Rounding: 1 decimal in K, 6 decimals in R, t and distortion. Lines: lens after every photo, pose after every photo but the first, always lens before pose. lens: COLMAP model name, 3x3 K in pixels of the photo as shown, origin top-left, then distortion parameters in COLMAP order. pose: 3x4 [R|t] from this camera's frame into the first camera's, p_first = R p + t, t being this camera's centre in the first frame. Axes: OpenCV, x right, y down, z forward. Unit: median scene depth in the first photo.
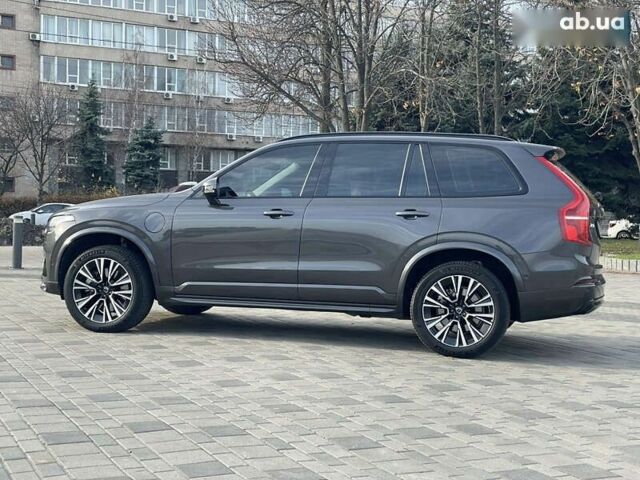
lens RADIAL K [[965.8, 0, 322.2], [0, 965.8, 239.8], [0, 0, 1]] dist [0.123372, 0.000000]
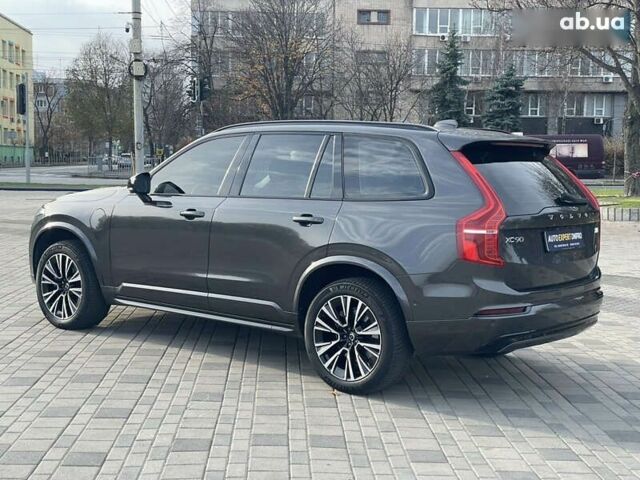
lens RADIAL K [[965.8, 0, 321.6], [0, 965.8, 237.7], [0, 0, 1]] dist [0.123372, 0.000000]
pose [[0.914420, 0.028509, -0.403761, 0.429028], [-0.006340, 0.998403, 0.056137, -0.056314], [0.404717, -0.048773, 0.913141, 0.218815]]
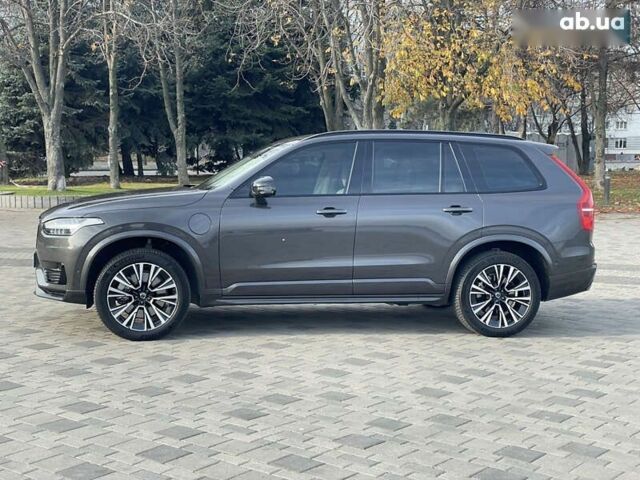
lens RADIAL K [[965.8, 0, 325.6], [0, 965.8, 239.7], [0, 0, 1]] dist [0.123372, 0.000000]
pose [[0.900616, -0.049459, 0.431793, -0.491173], [0.016557, 0.996687, 0.079628, -0.078941], [-0.434301, -0.064565, 0.898451, 0.081547]]
